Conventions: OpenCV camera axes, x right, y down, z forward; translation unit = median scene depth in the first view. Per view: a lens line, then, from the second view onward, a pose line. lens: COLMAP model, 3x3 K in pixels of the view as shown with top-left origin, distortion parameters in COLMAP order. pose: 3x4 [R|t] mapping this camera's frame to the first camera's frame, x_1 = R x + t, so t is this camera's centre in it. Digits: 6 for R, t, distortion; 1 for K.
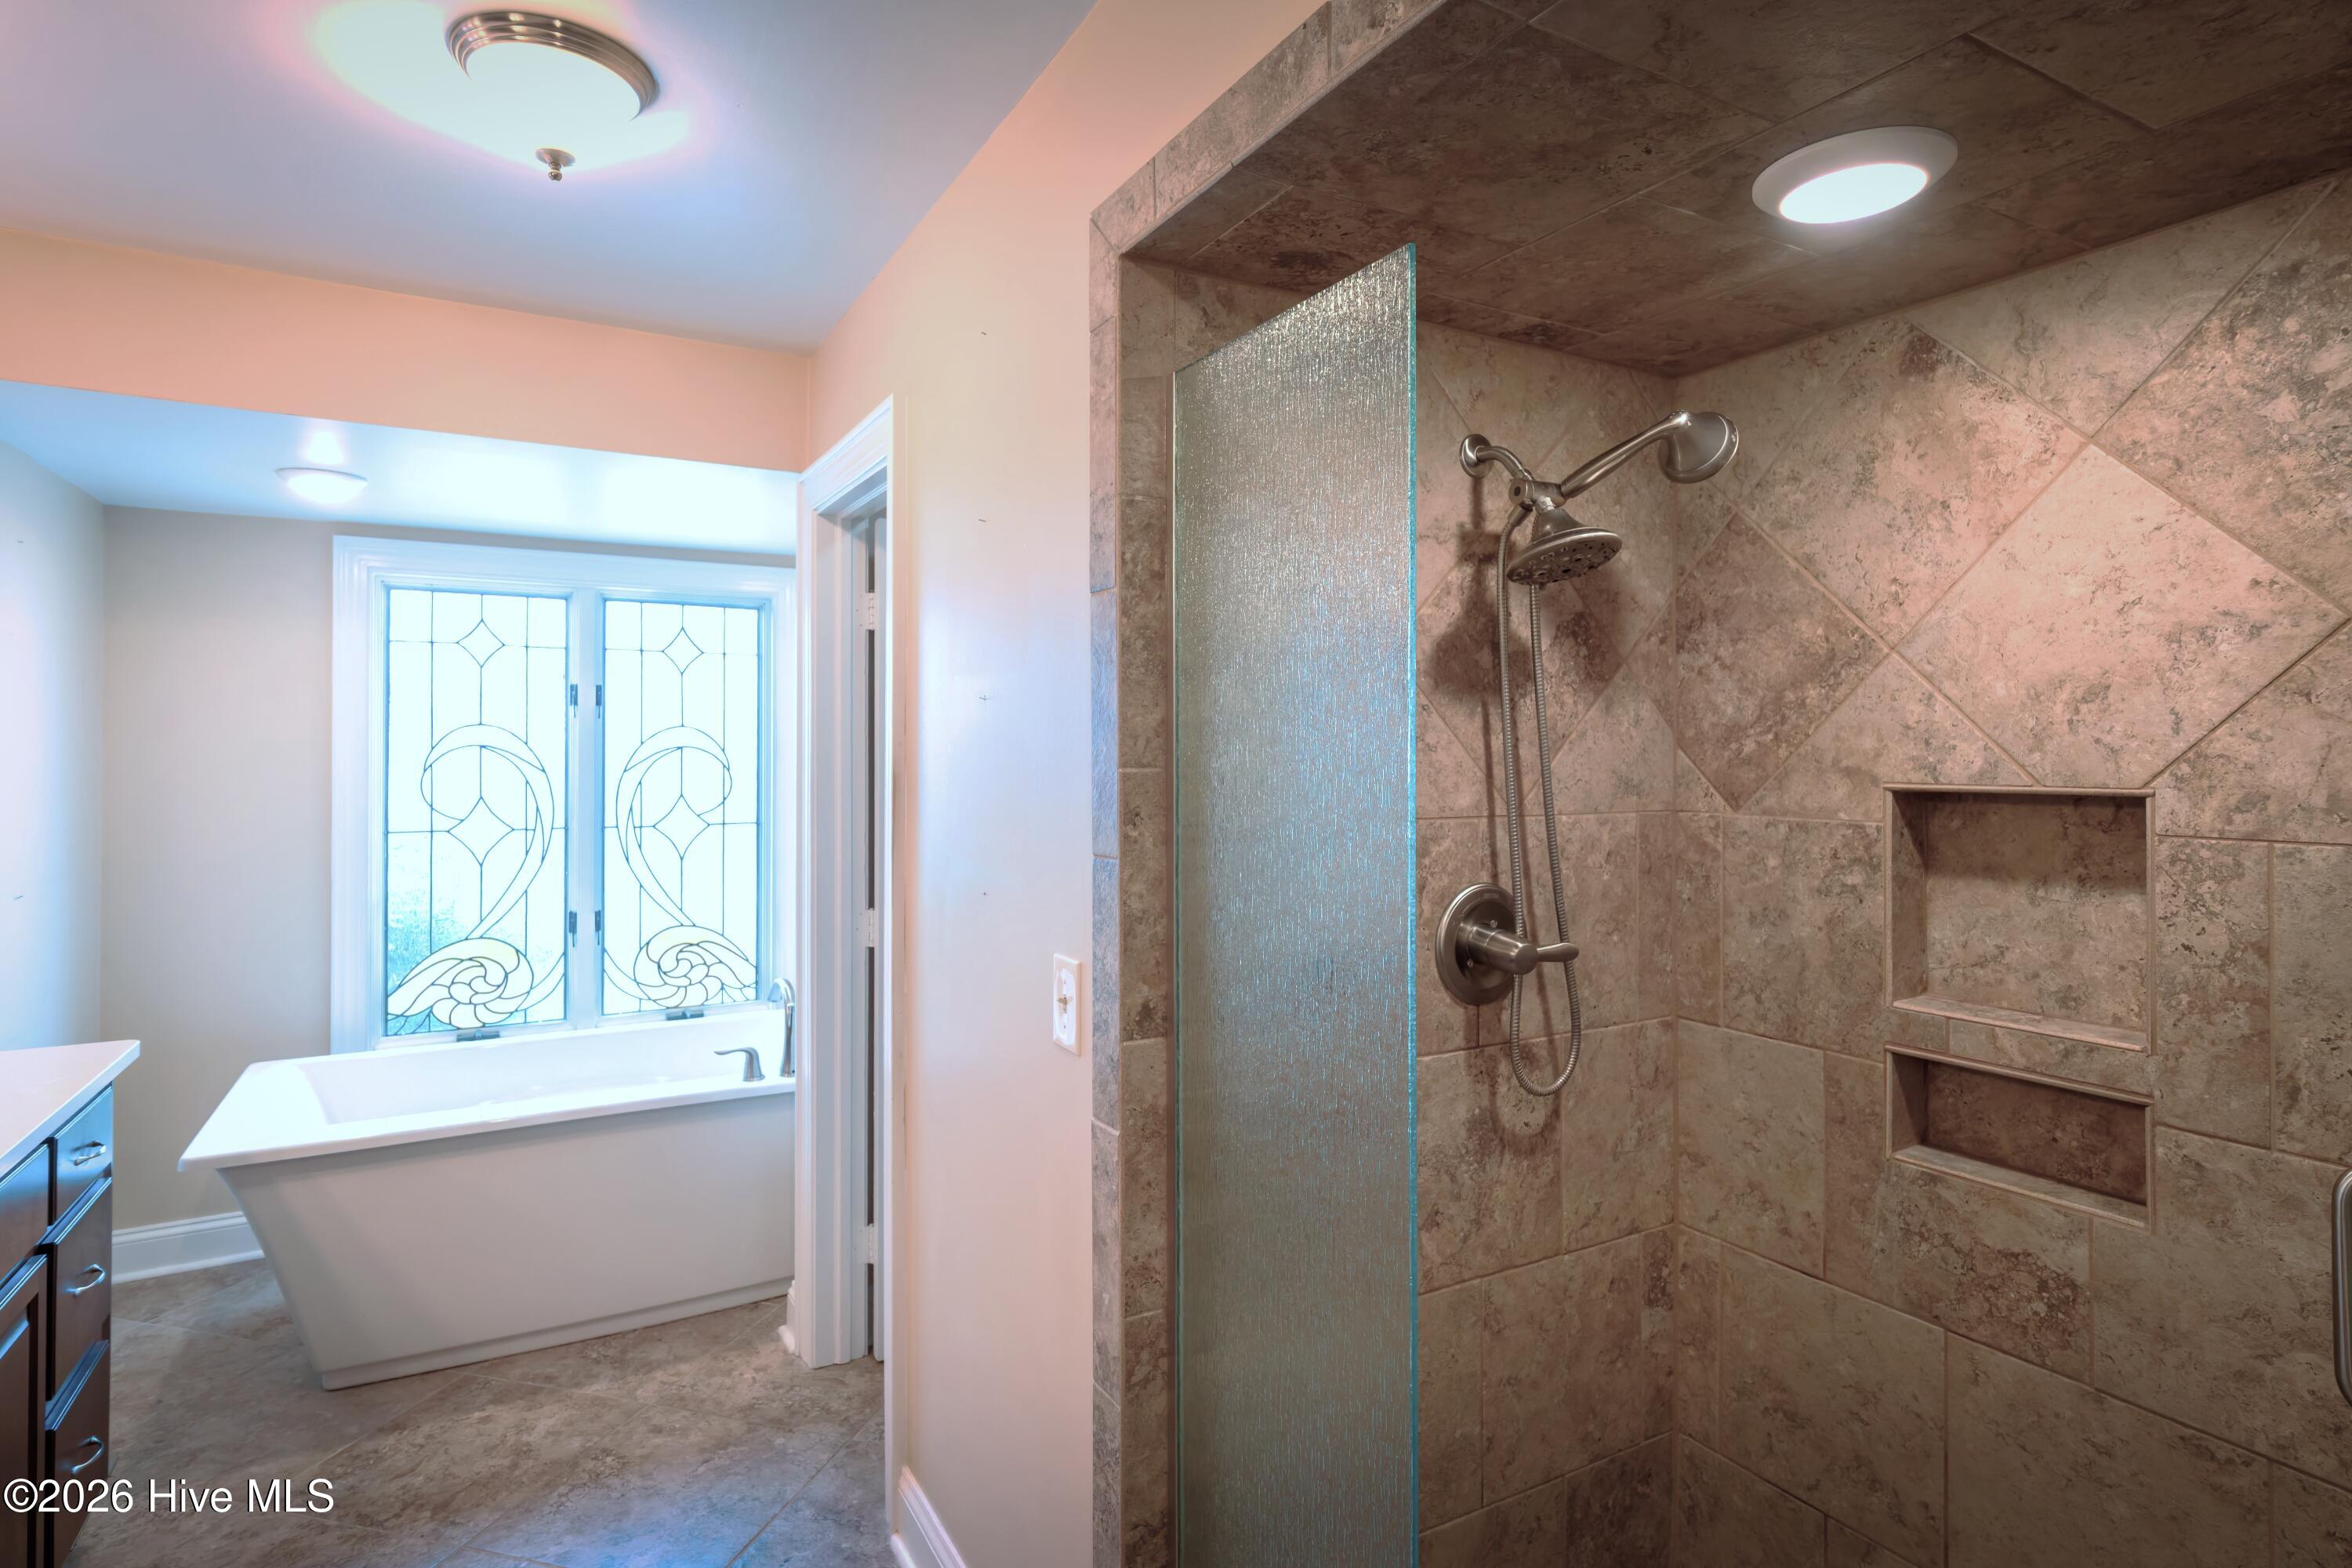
lens RADIAL K [[1221.1, 0, 1194.3], [0, 1221.1, 748.9], [0, 0, 1]] dist [0.009817, -0.002485]
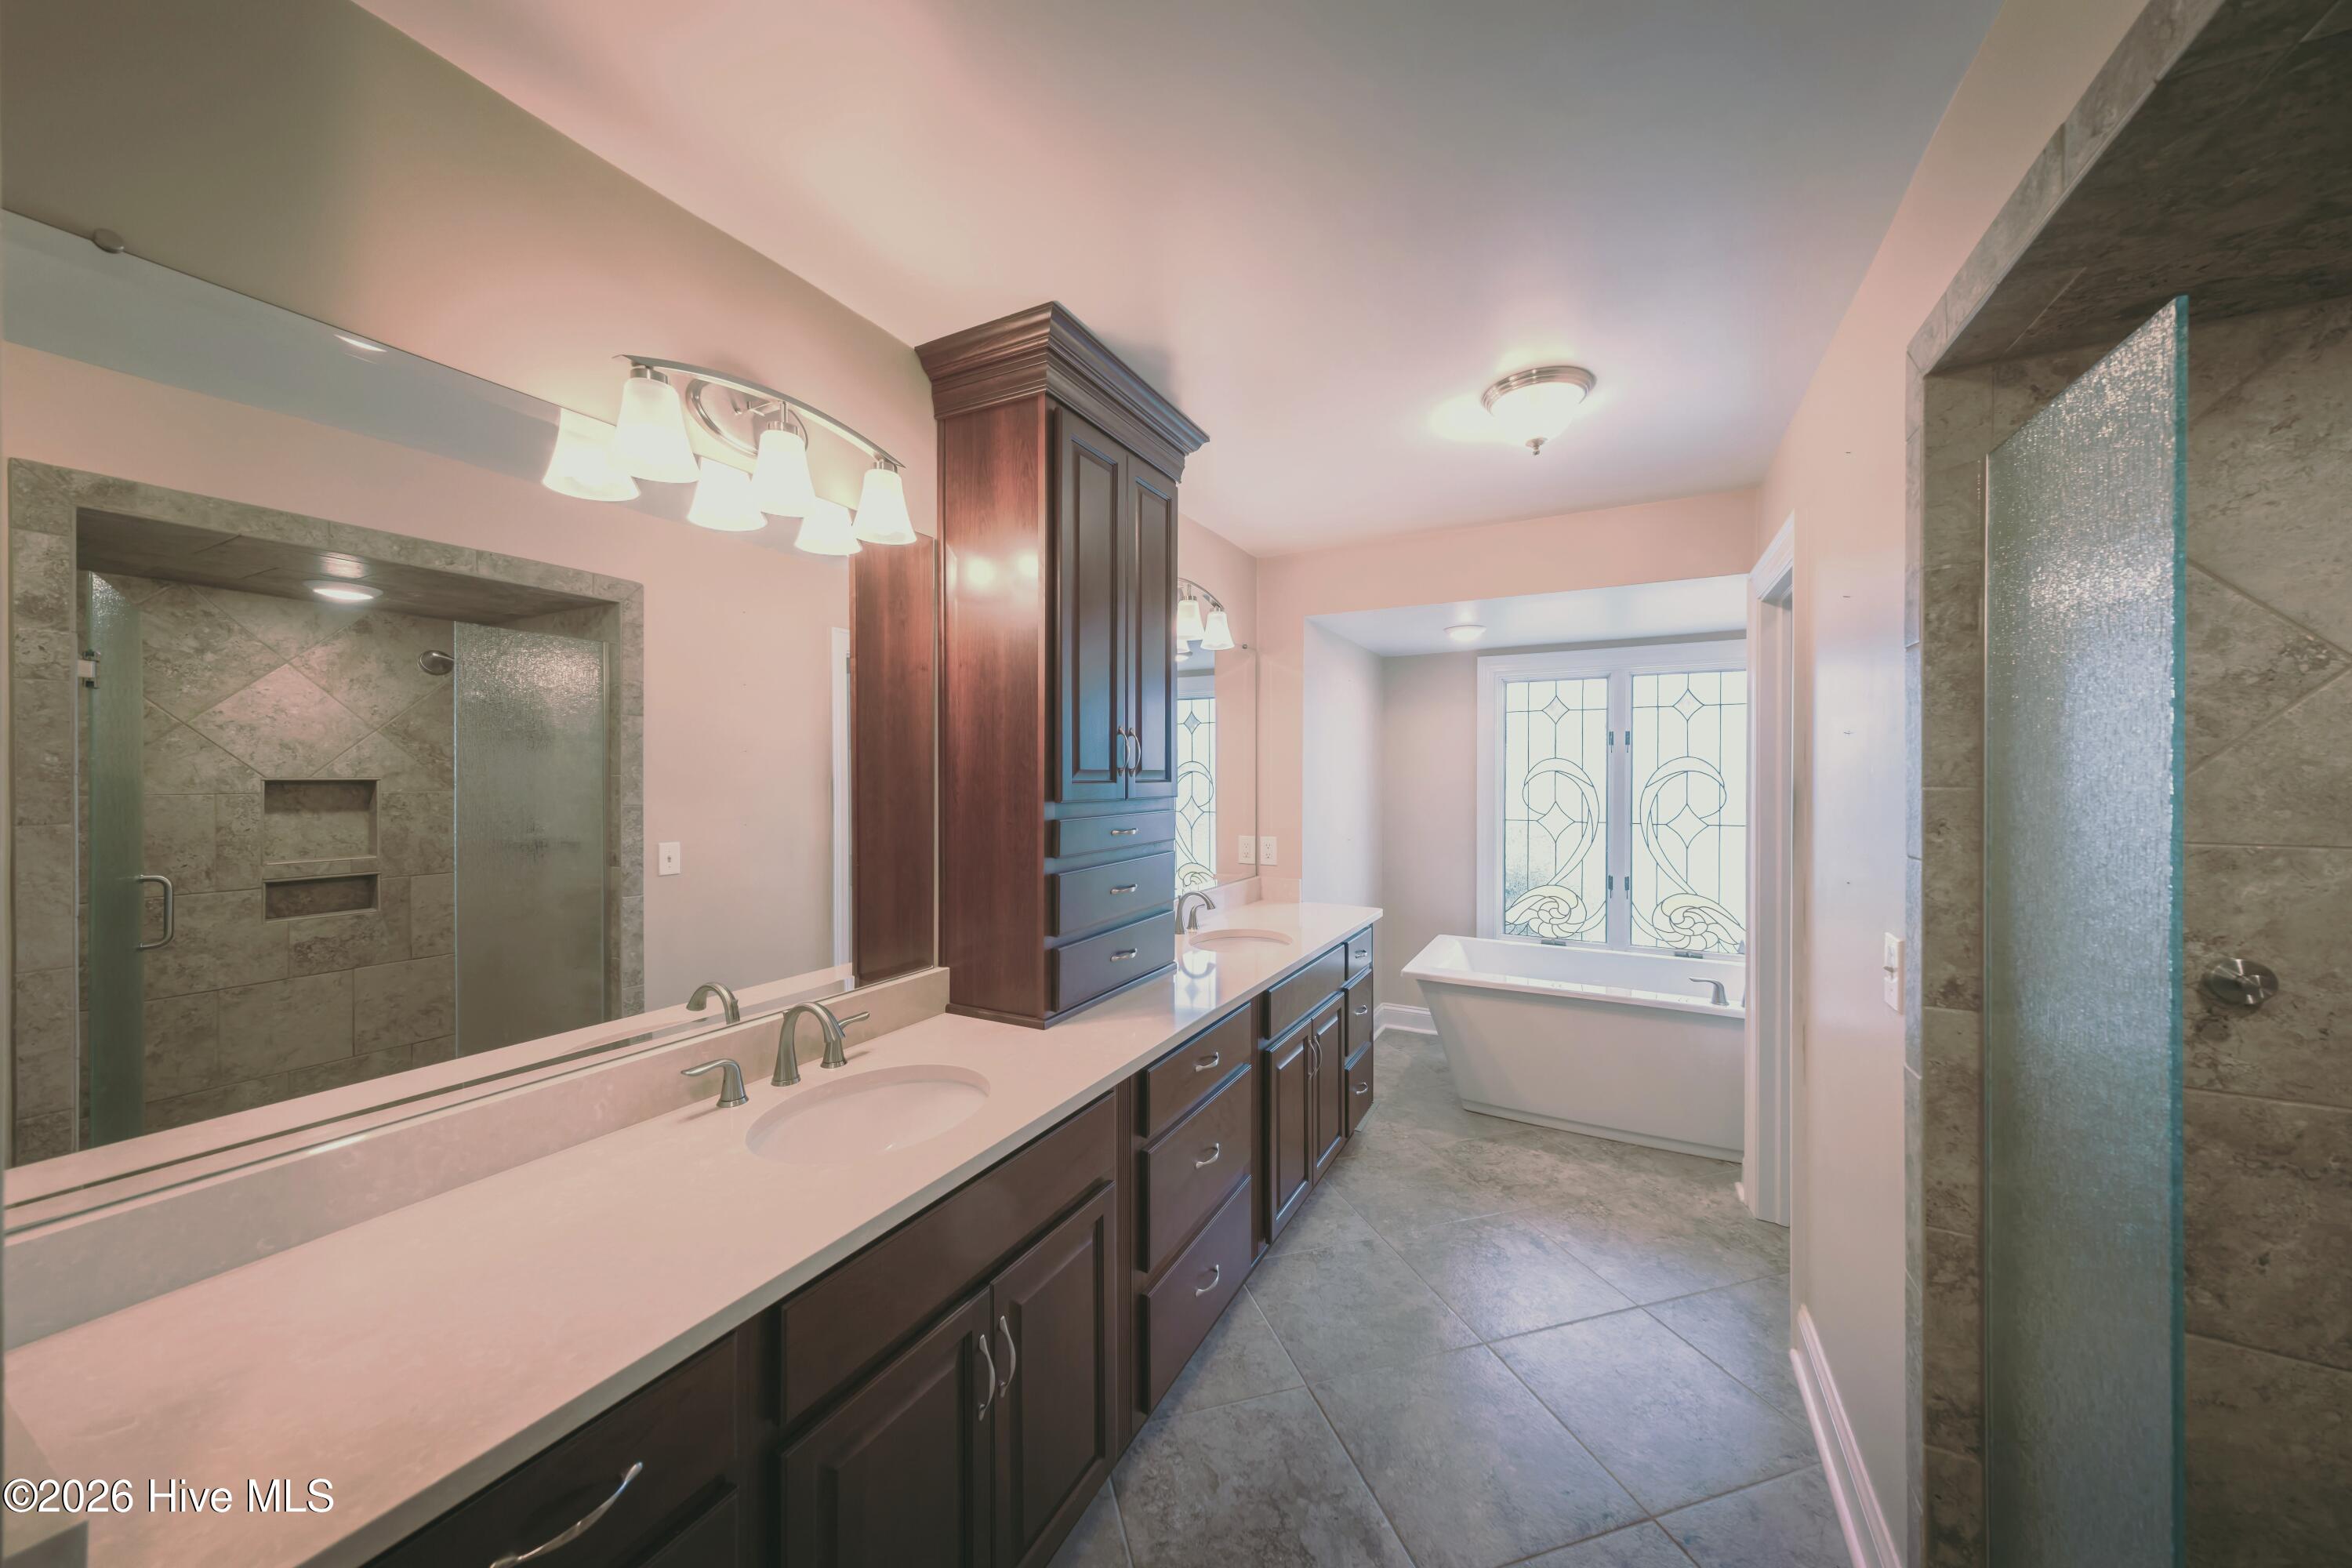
lens RADIAL K [[817.5, 0, 1176.2], [0, 817.5, 778.8], [0, 0, 1]] dist [0.007349, 0.000180]
pose [[0.530094, 0.003624, -0.847931, 0.174877], [0.002692, 0.999979, 0.005957, 0.000226], [0.847935, -0.005441, 0.530073, -0.066730]]
